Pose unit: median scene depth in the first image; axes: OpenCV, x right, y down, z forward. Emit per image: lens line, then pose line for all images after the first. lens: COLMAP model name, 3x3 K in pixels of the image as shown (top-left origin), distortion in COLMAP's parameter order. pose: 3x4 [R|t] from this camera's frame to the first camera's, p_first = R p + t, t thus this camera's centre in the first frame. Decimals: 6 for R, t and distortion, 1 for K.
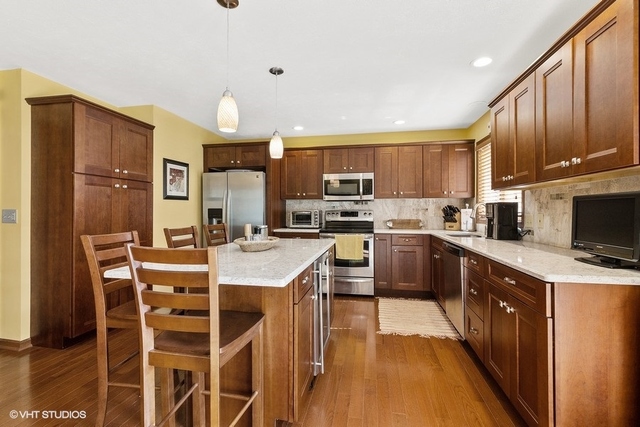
lens RADIAL K [[297.2, 0, 315.1], [0, 297.2, 212.0], [0, 0, 1]] dist [0.003701, 0.000747]
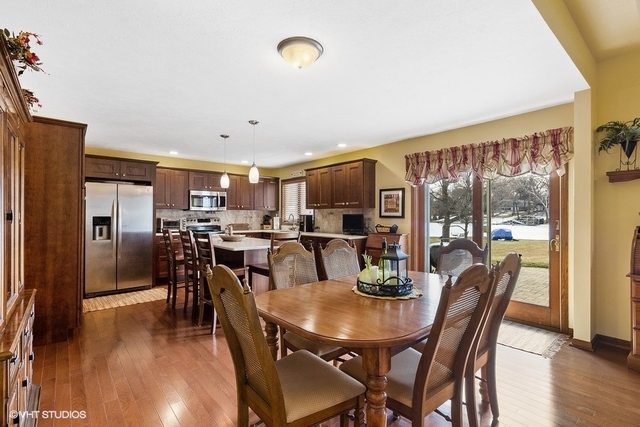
lens RADIAL K [[297.2, 0, 319.3], [0, 297.2, 215.7], [0, 0, 1]] dist [0.003701, 0.000747]
pose [[0.624367, 0.003419, 0.781123, -0.691628], [-0.000503, 0.999992, -0.003975, -0.010750], [-0.781131, 0.002089, 0.624364, -0.294619]]
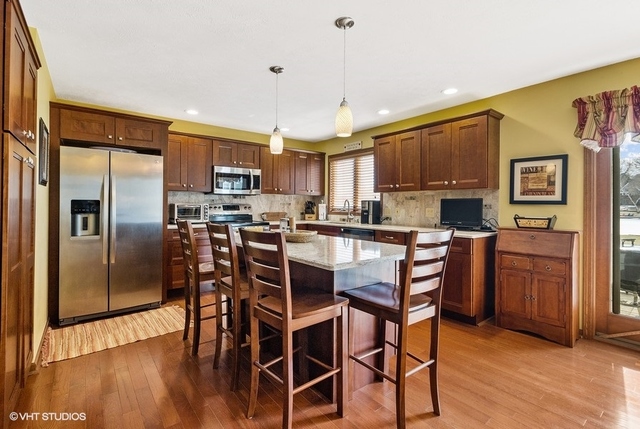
lens RADIAL K [[297.2, 0, 316.8], [0, 297.2, 205.7], [0, 0, 1]] dist [0.003701, 0.000747]
pose [[0.656201, 0.004767, 0.754571, -0.510774], [-0.005375, 0.999984, -0.001643, 0.000417], [-0.754567, -0.002977, 0.656217, 0.129151]]
